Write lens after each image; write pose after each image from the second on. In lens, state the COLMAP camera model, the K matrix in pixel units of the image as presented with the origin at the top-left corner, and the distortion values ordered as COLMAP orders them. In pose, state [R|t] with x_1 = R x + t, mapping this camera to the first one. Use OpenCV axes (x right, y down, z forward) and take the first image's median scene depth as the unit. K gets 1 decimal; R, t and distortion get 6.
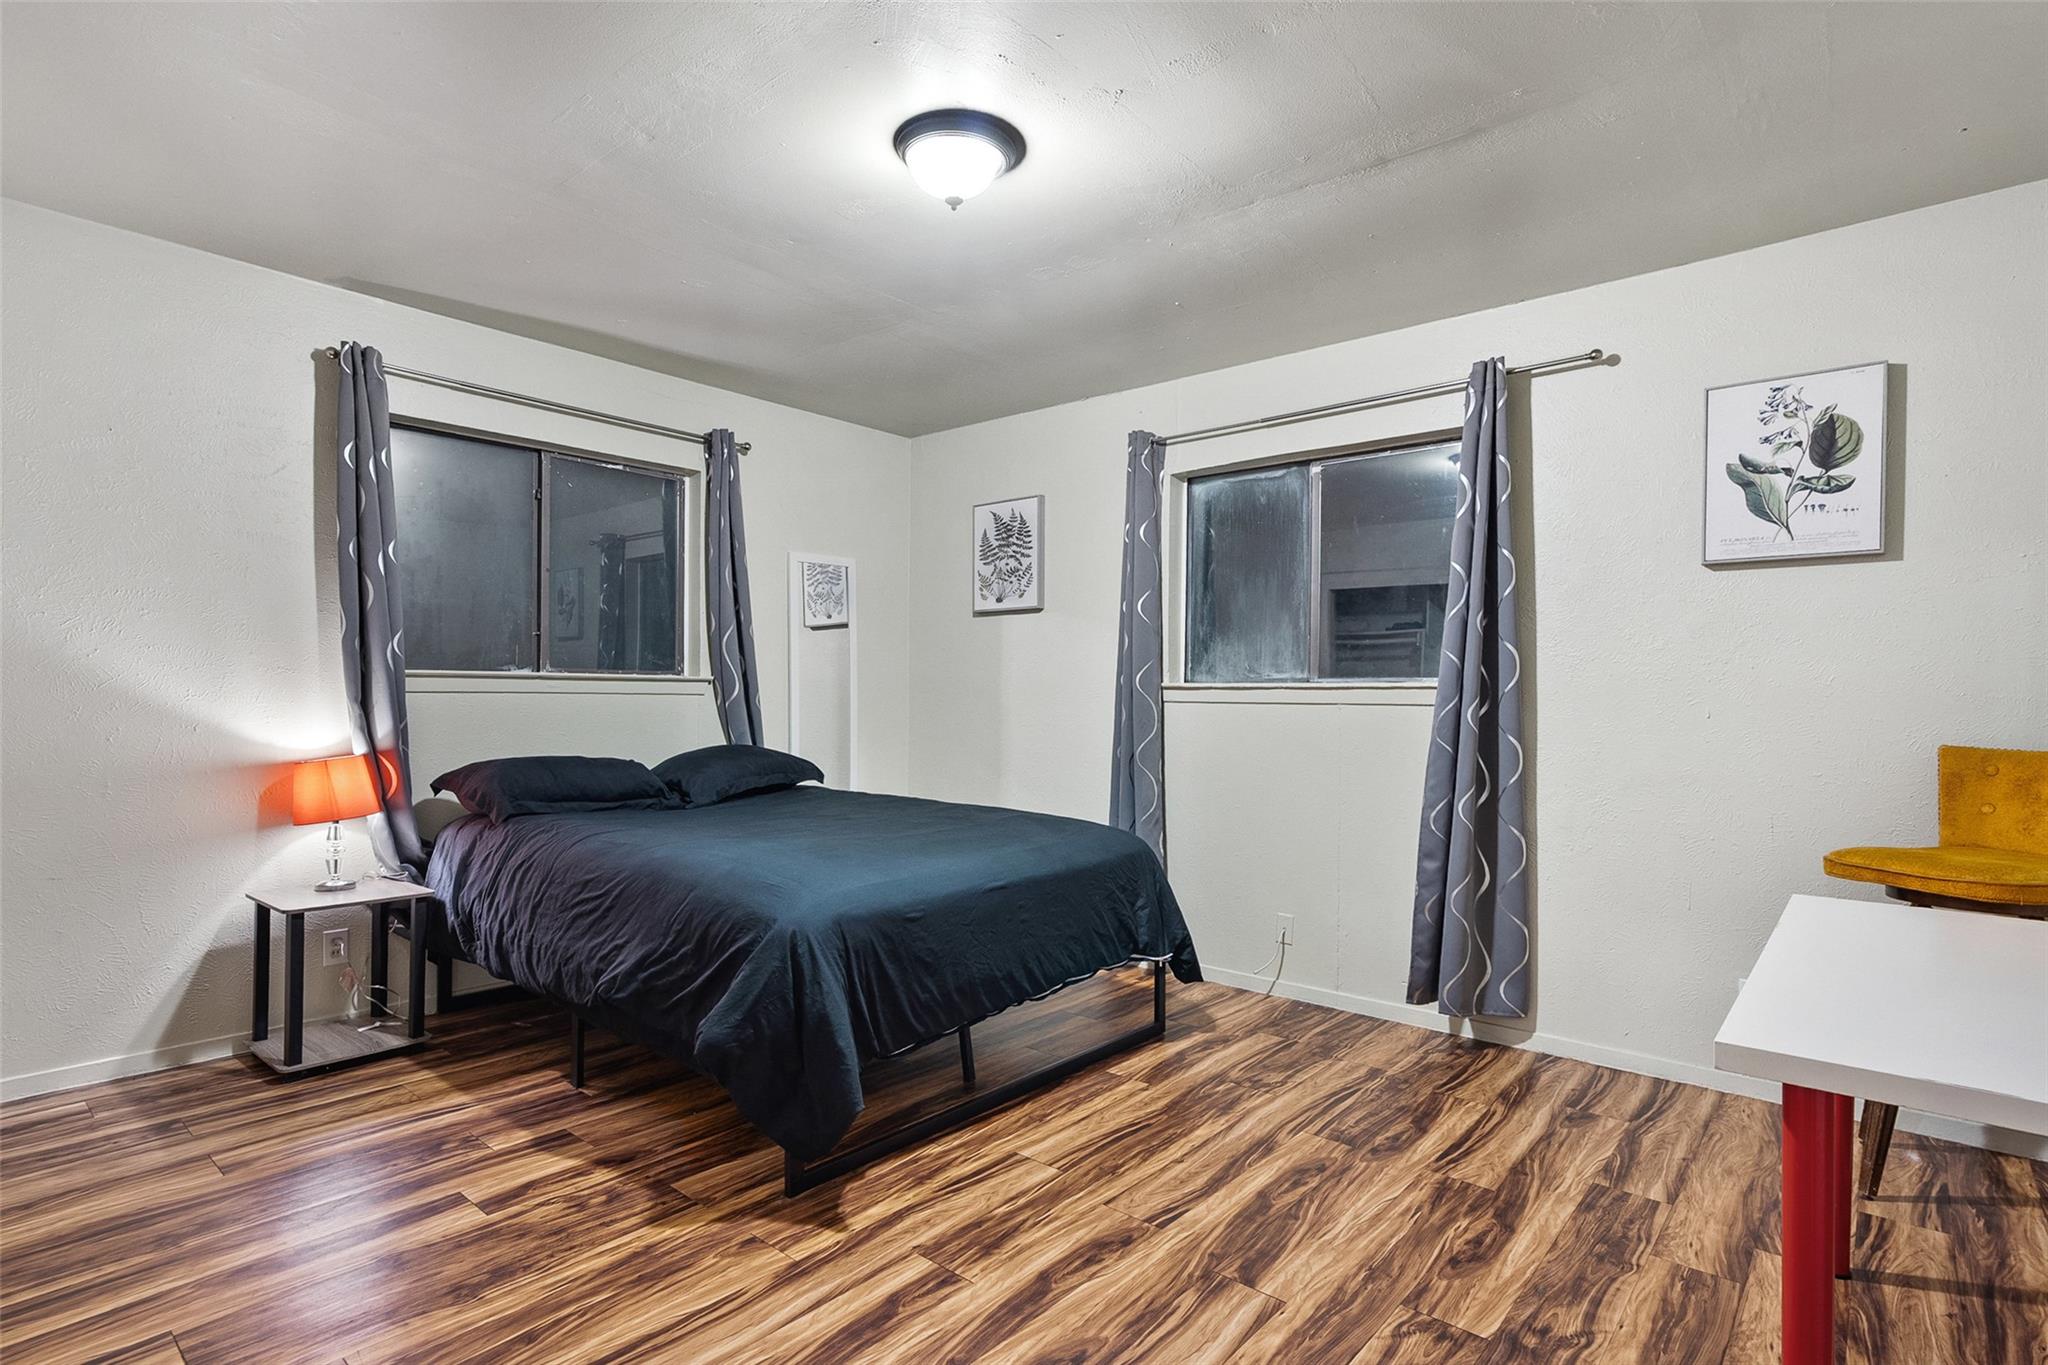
lens RADIAL K [[1000.5, 0, 1025.6], [0, 1000.5, 691.8], [0, 0, 1]] dist [-0.001616, -0.000323]
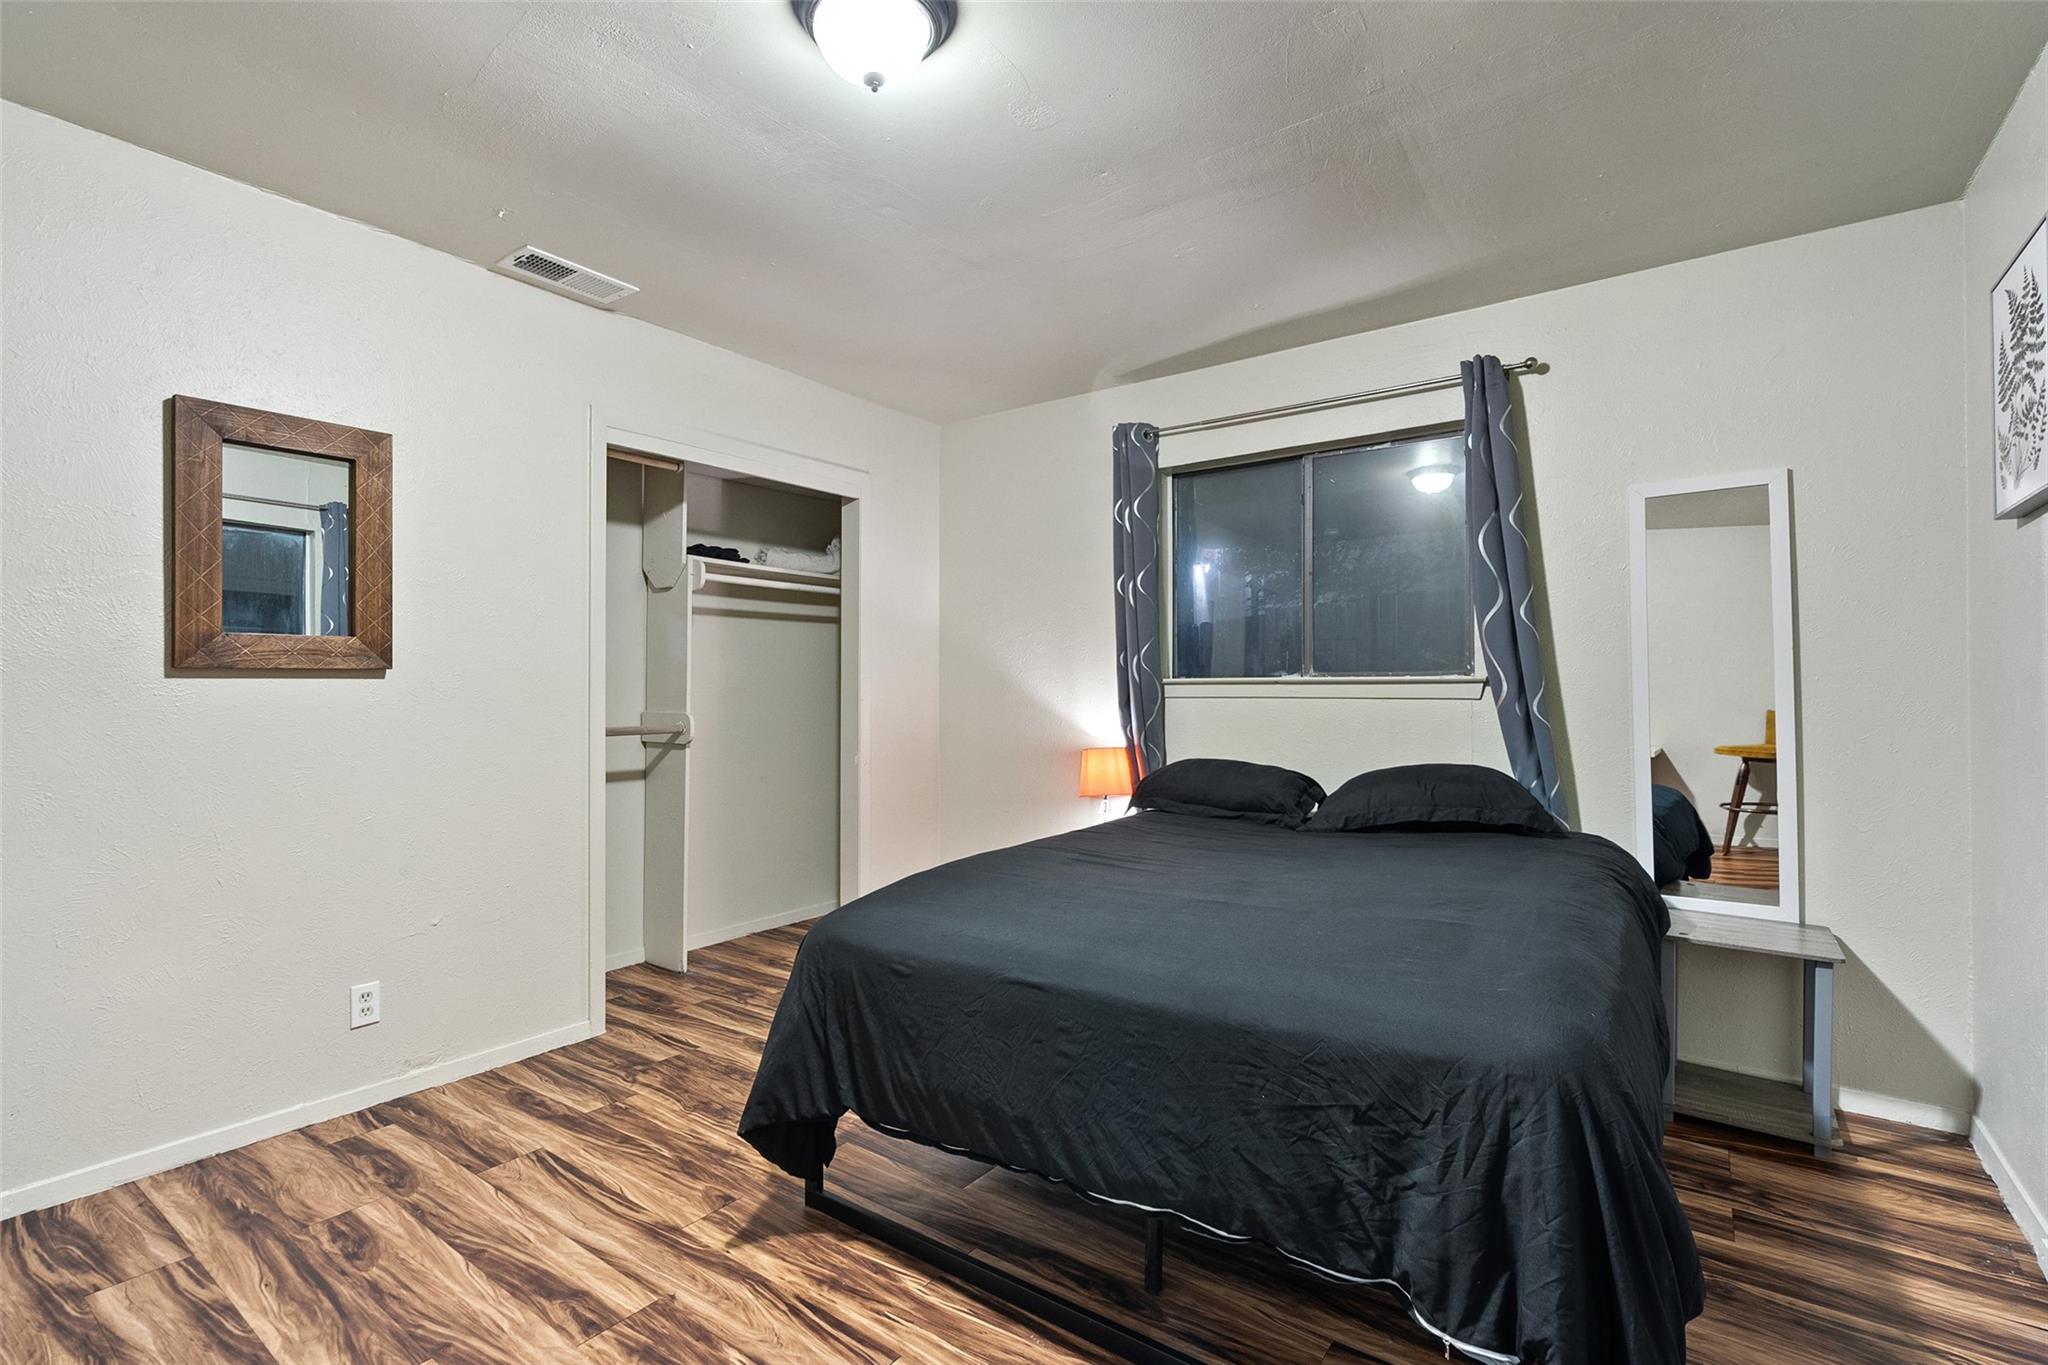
lens RADIAL K [[924.2, 0, 1024.2], [0, 924.2, 680.9], [0, 0, 1]] dist [-0.000170, -0.000086]
pose [[0.102718, -0.021756, -0.994473, 0.670609], [-0.000213, 0.999760, -0.021893, 0.007101], [0.994711, 0.002461, 0.102689, 1.059850]]
